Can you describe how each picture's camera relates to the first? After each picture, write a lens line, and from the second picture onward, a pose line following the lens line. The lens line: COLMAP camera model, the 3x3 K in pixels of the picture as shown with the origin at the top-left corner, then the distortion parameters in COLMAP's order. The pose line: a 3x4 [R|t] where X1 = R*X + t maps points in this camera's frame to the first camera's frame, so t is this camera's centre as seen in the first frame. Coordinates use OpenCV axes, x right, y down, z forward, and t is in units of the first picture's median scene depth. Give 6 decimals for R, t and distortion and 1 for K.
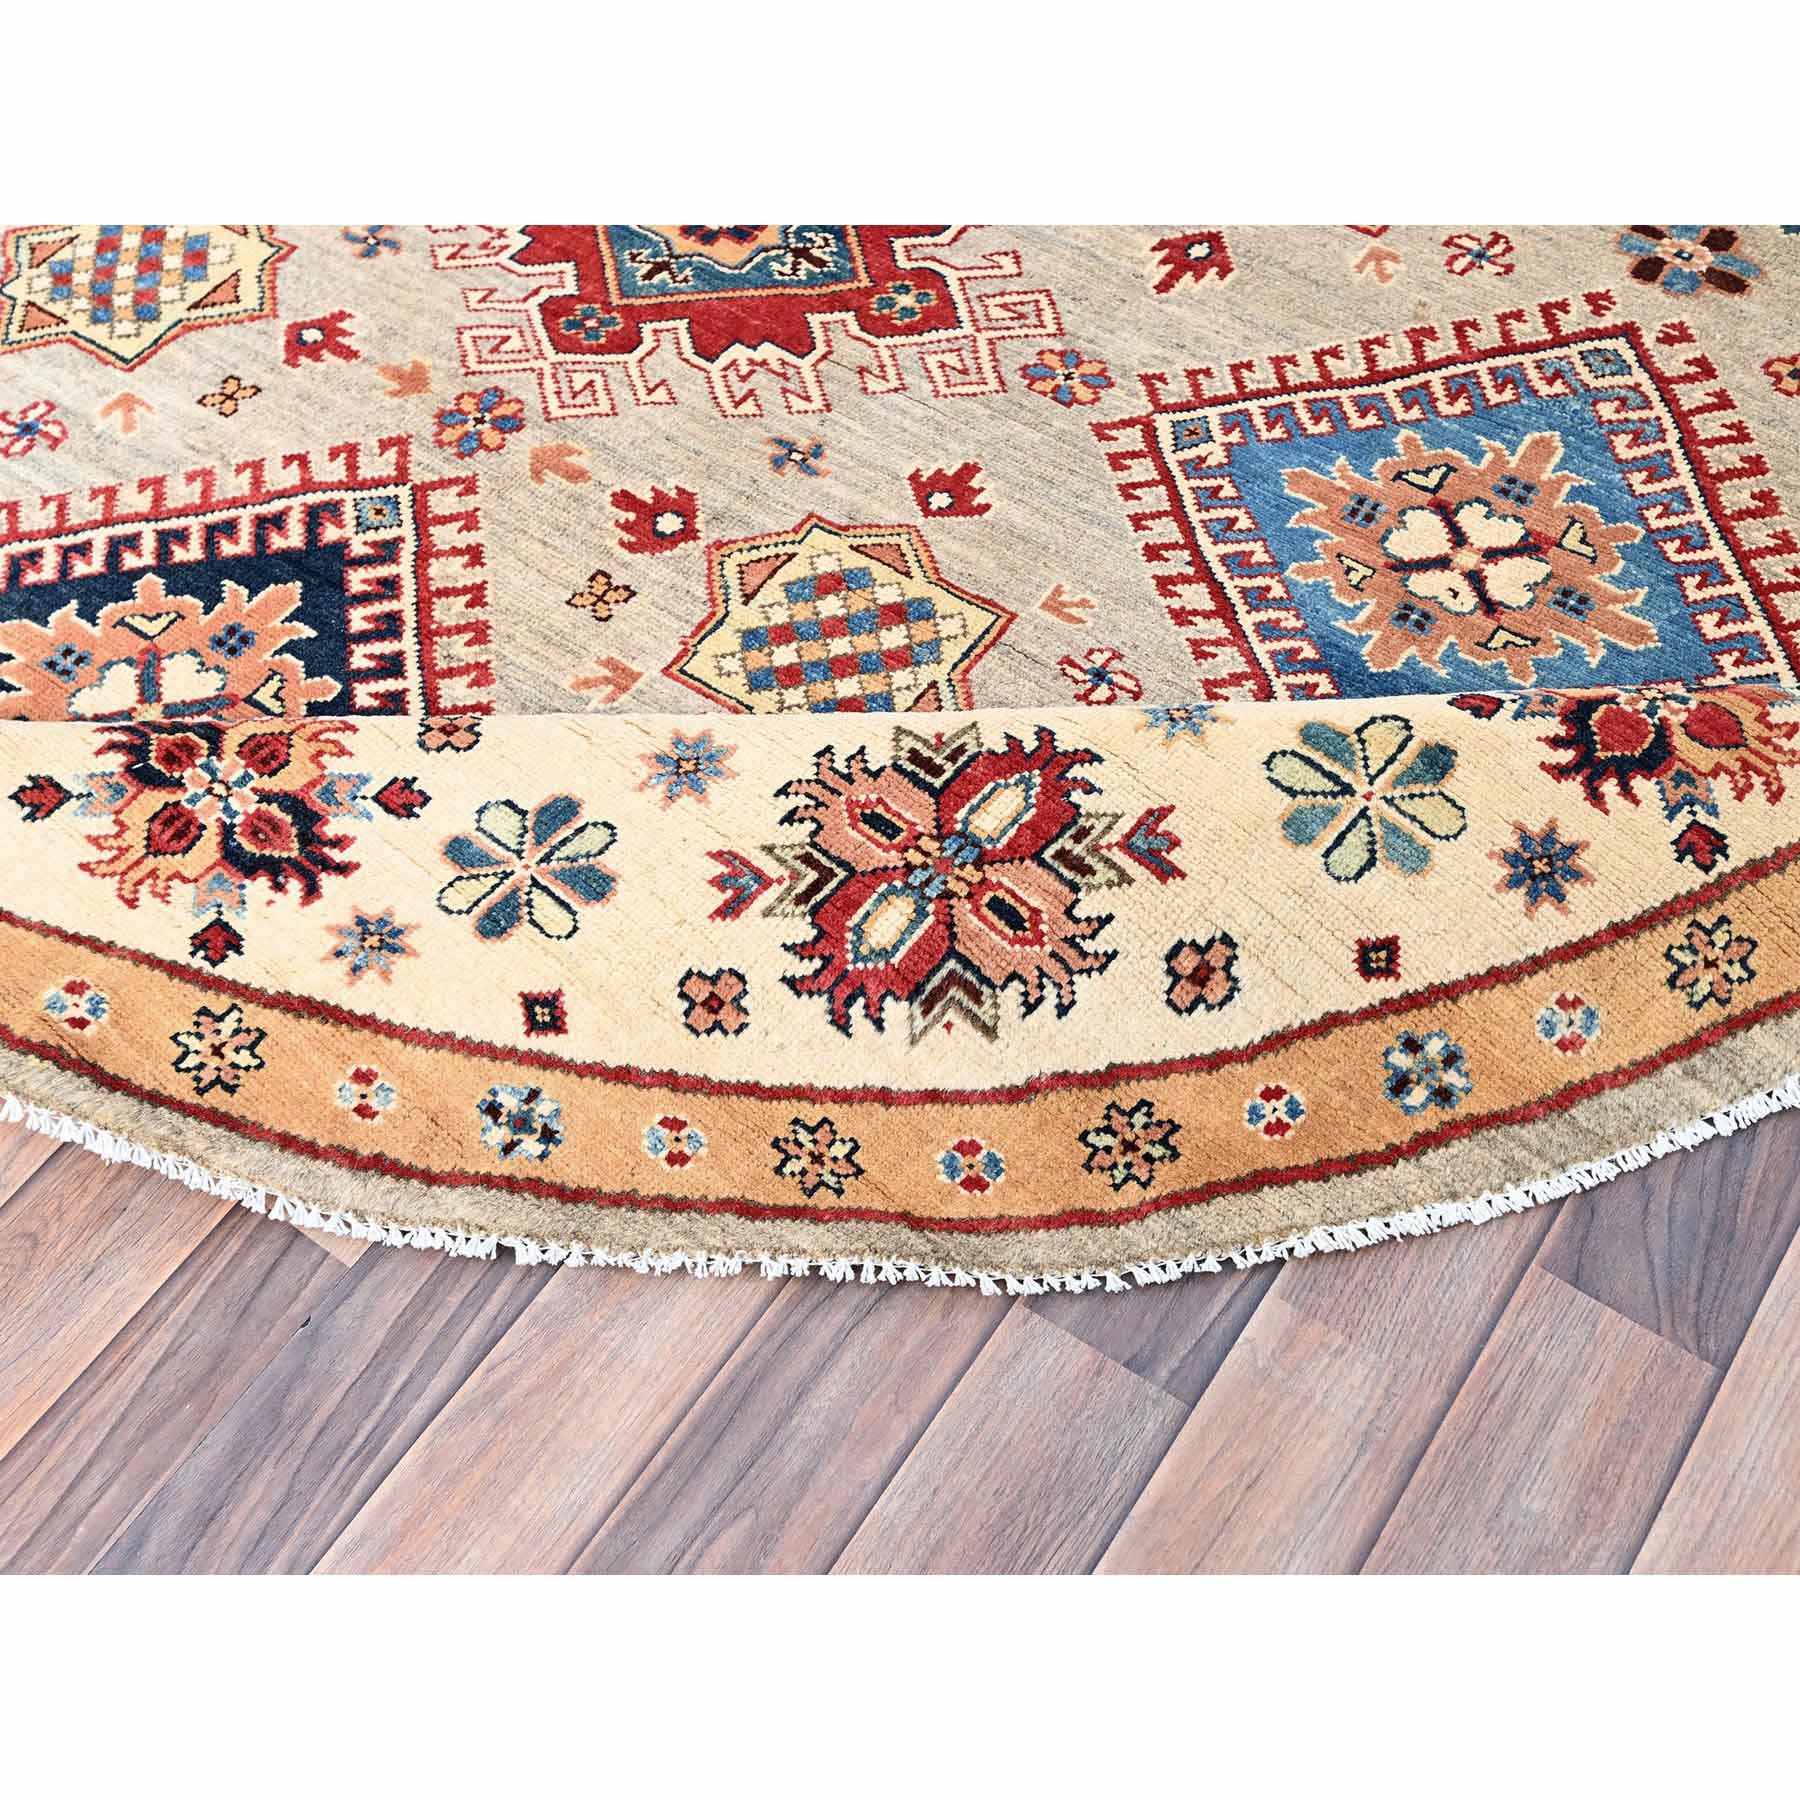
lens RADIAL K [[2346.9, 0, 894.2], [0, 2346.9, 896.2], [0, 0, 1]] dist [-0.007086, 0.000000]
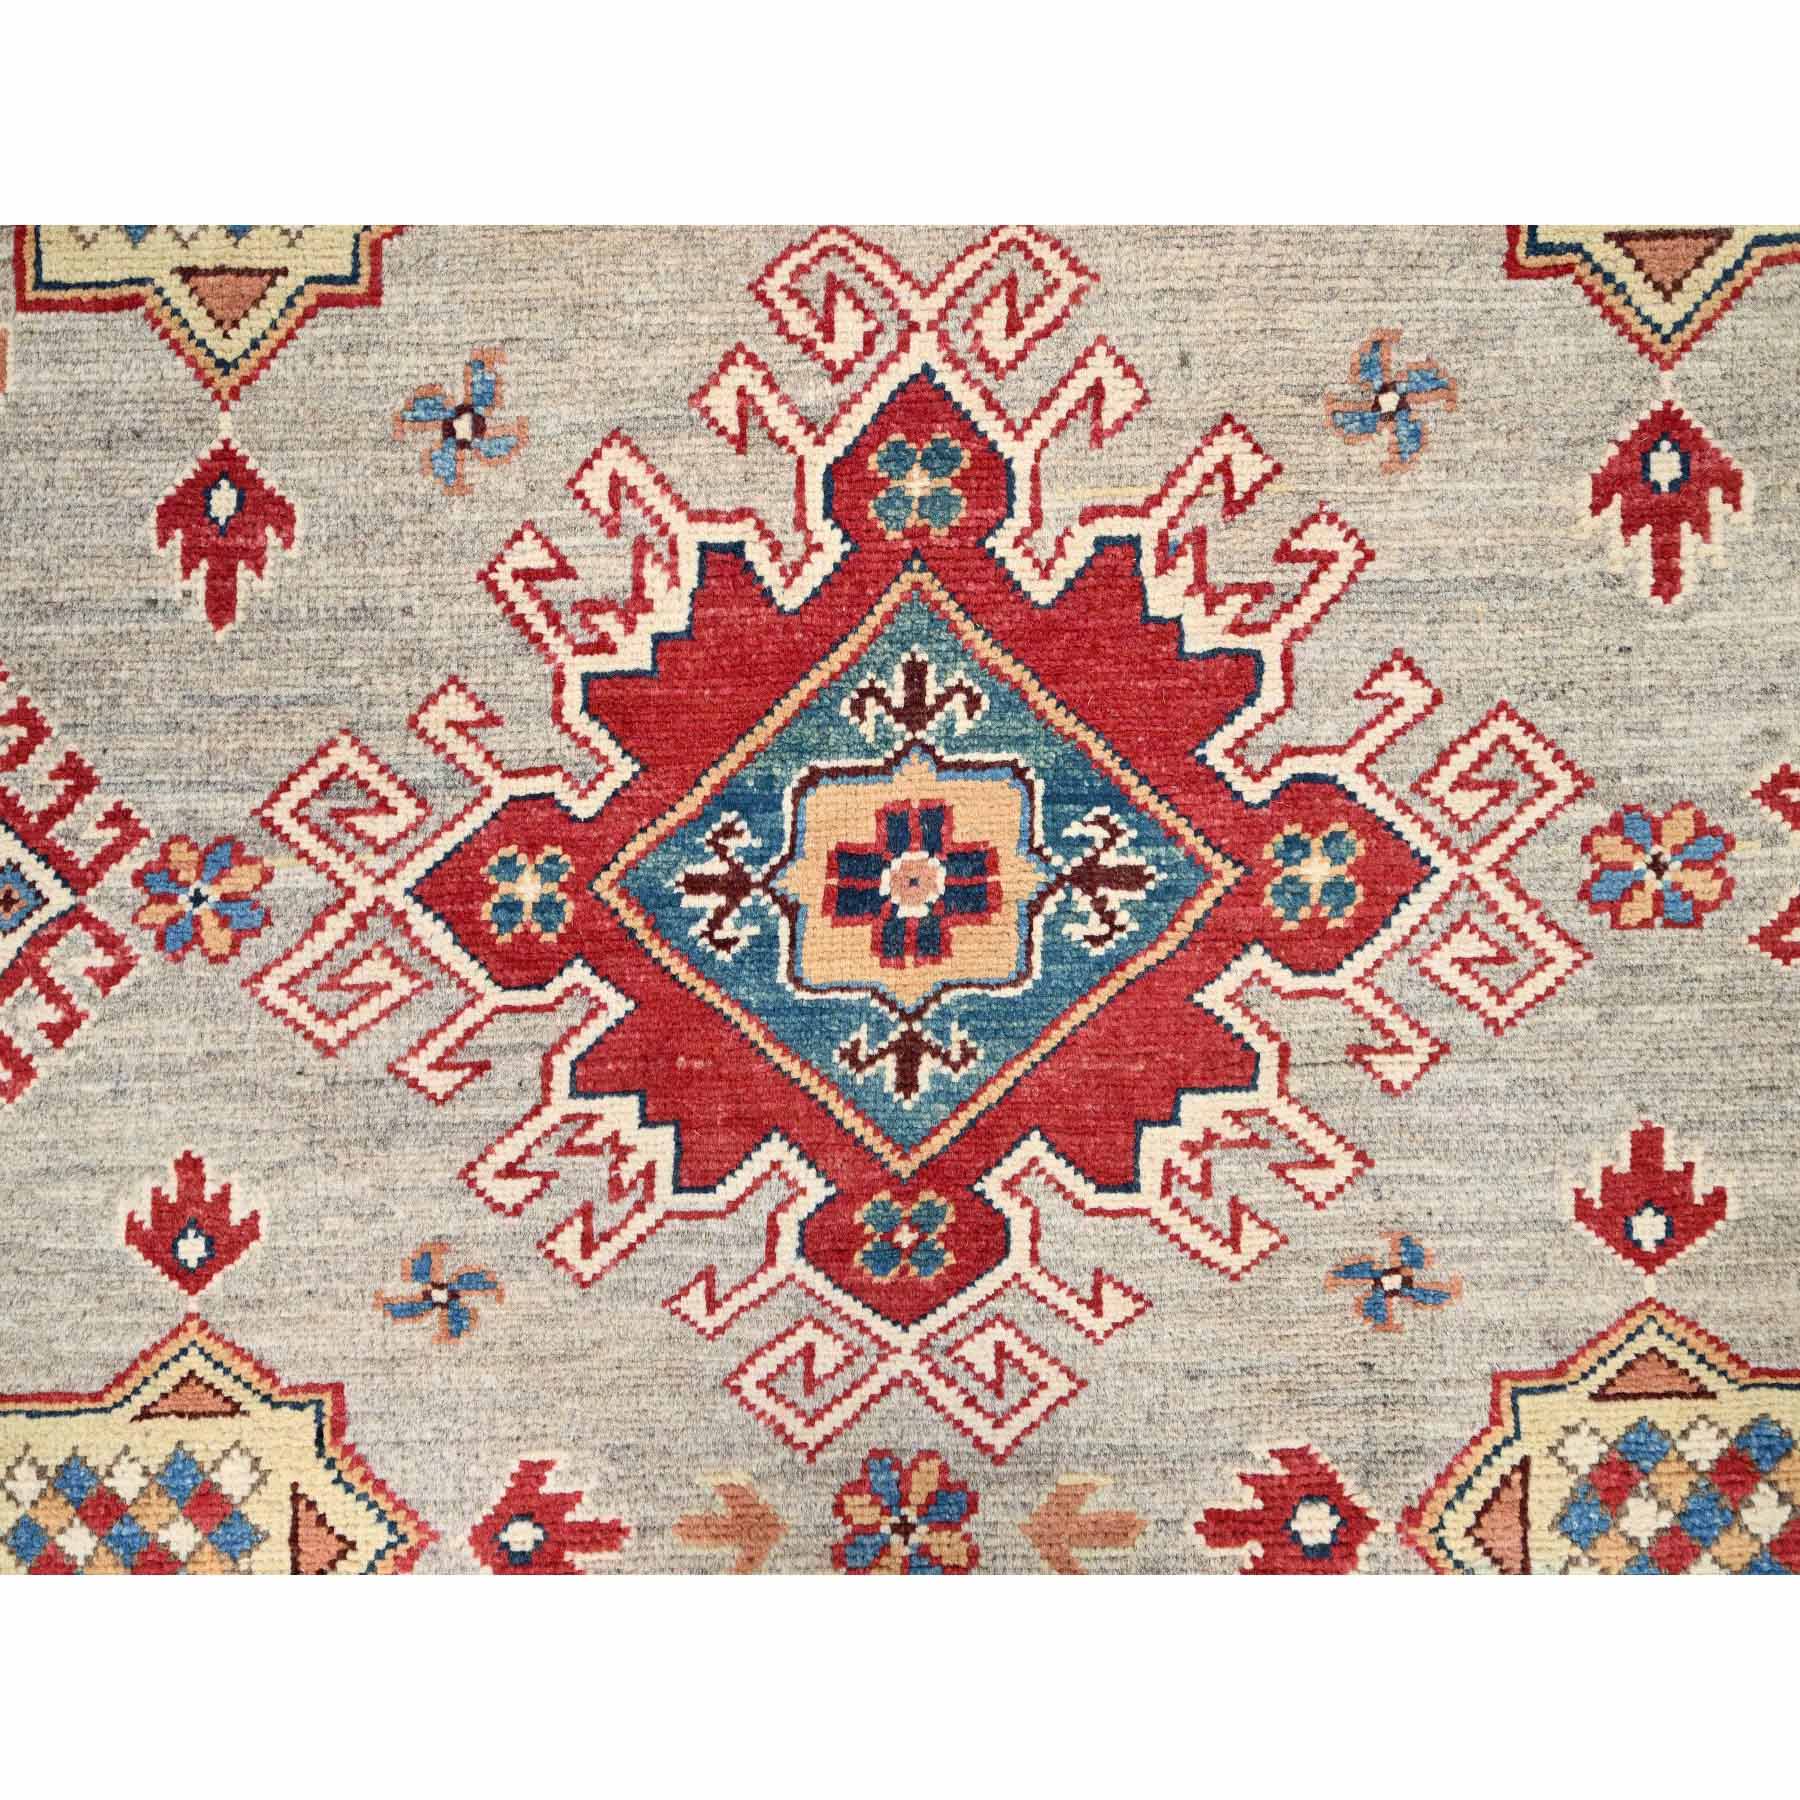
lens RADIAL K [[2346.9, 0, 903.0], [0, 2346.9, 899.5], [0, 0, 1]] dist [-0.007086, 0.000000]
pose [[0.807677, -0.589428, 0.015244, -0.094668], [0.491333, 0.687102, 0.535240, -0.641076], [-0.325960, -0.424811, 0.844562, 0.580900]]
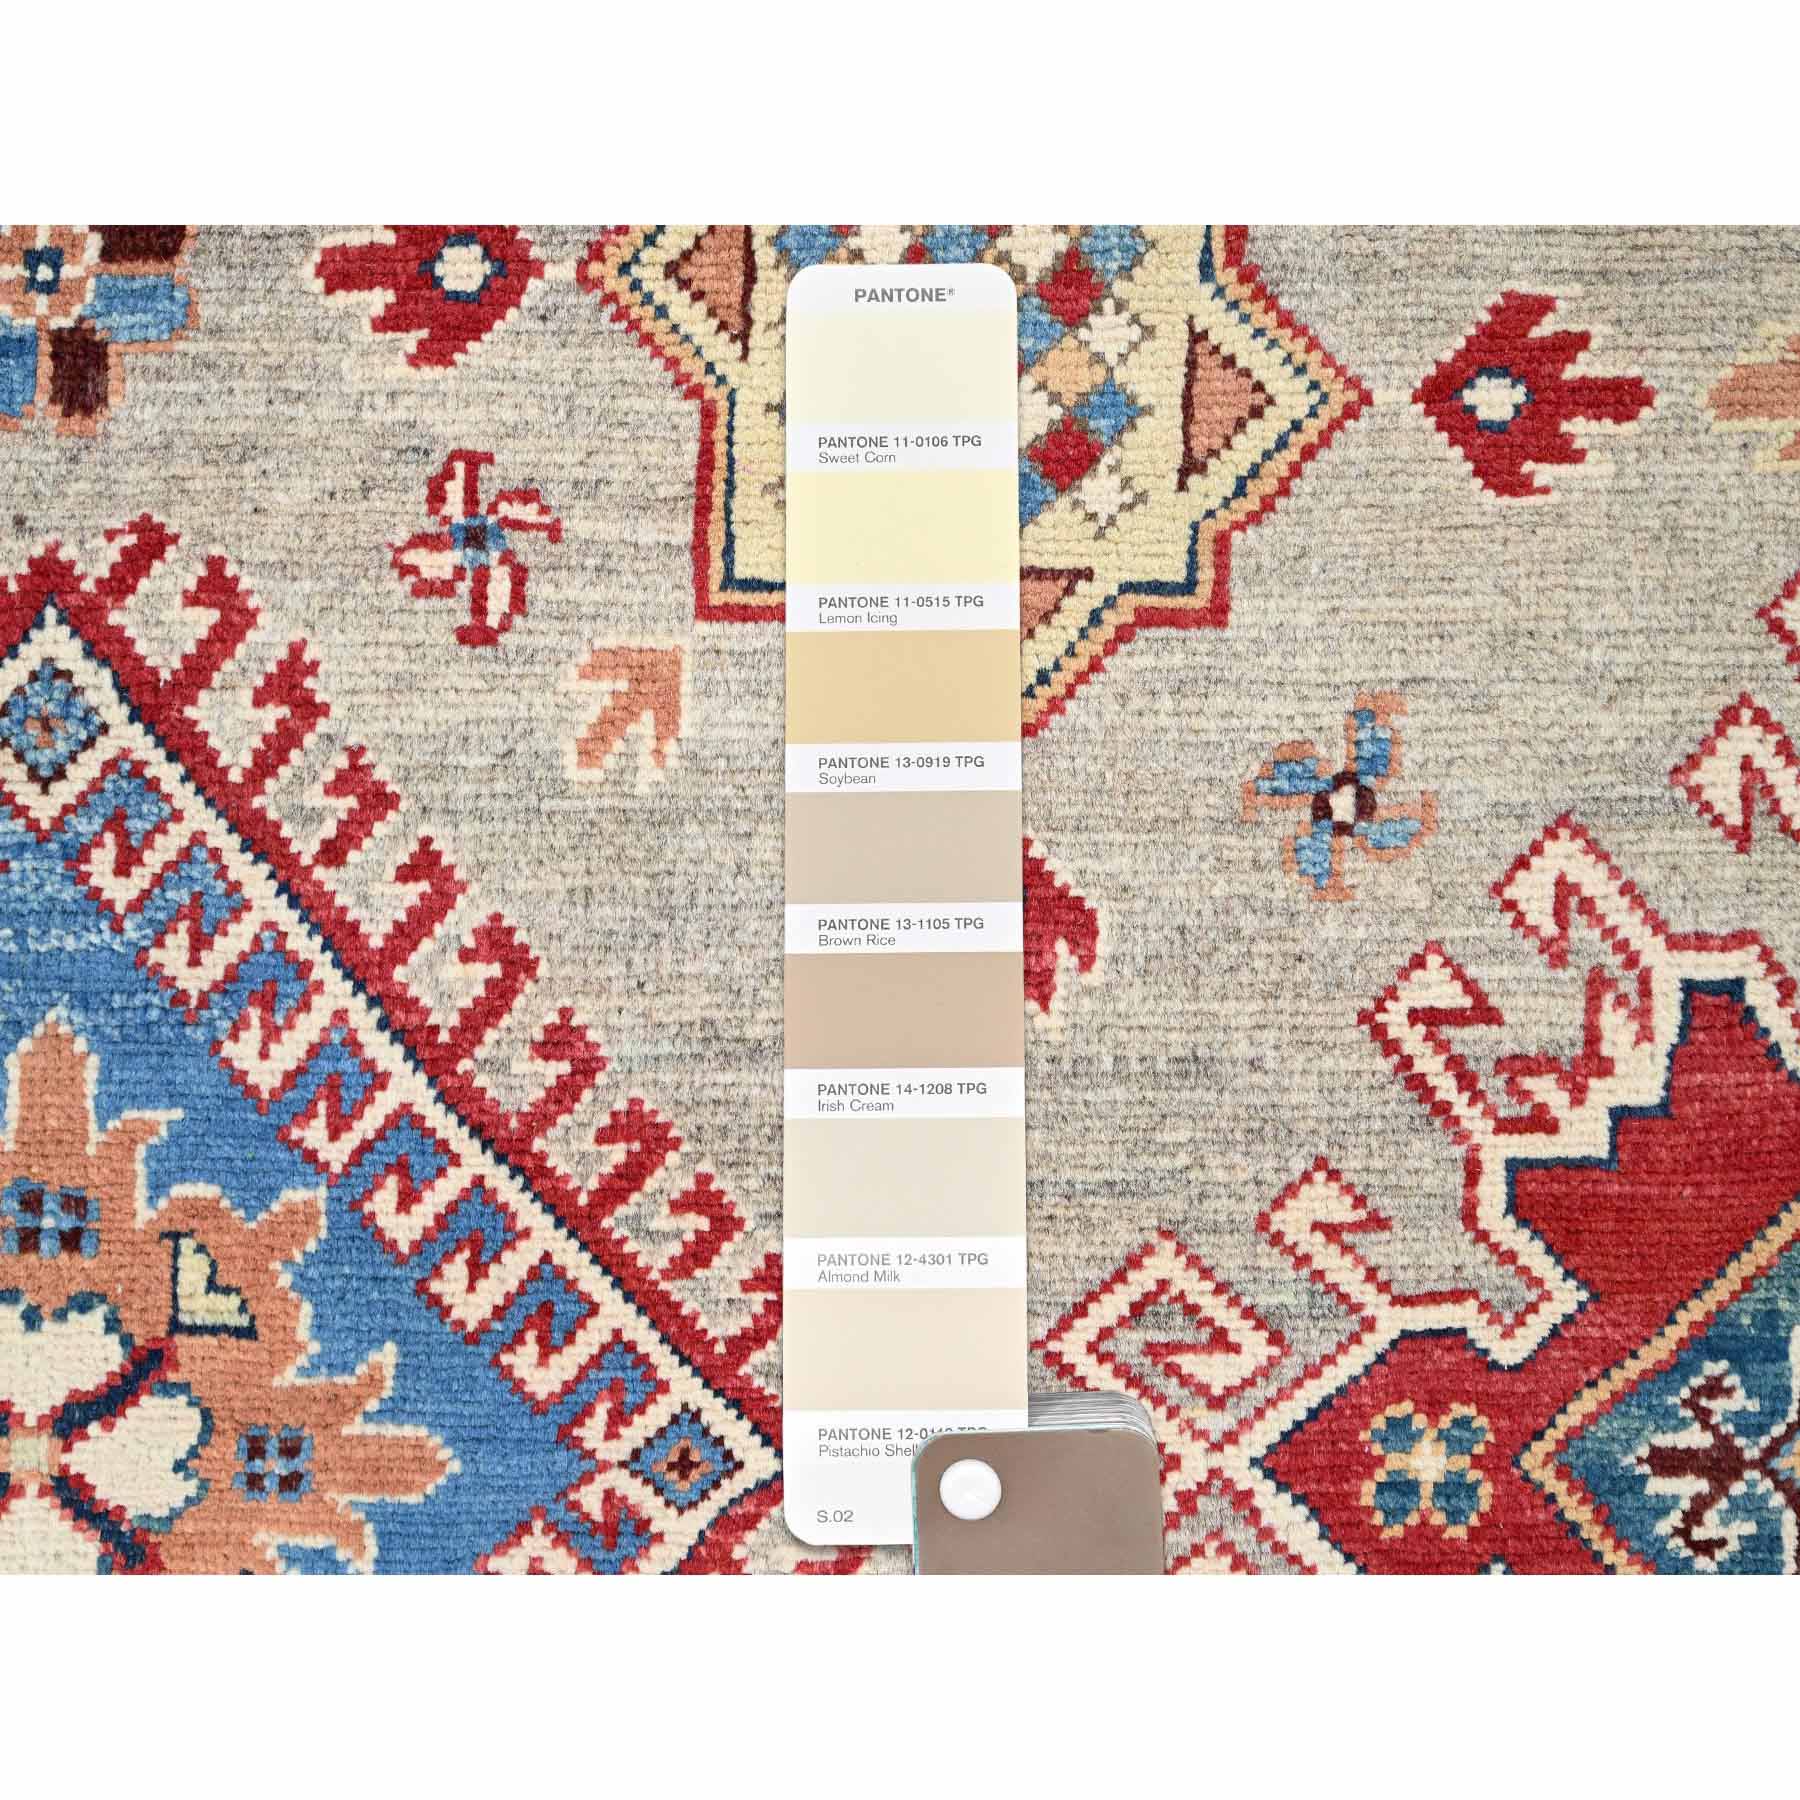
lens RADIAL K [[2346.9, 0, 900.1], [0, 2346.9, 899.7], [0, 0, 1]] dist [-0.007086, 0.000000]
pose [[0.816795, -0.576905, -0.005094, -0.179782], [0.472255, 0.663505, 0.580291, -0.730492], [-0.331393, -0.476384, 0.814393, 0.858504]]
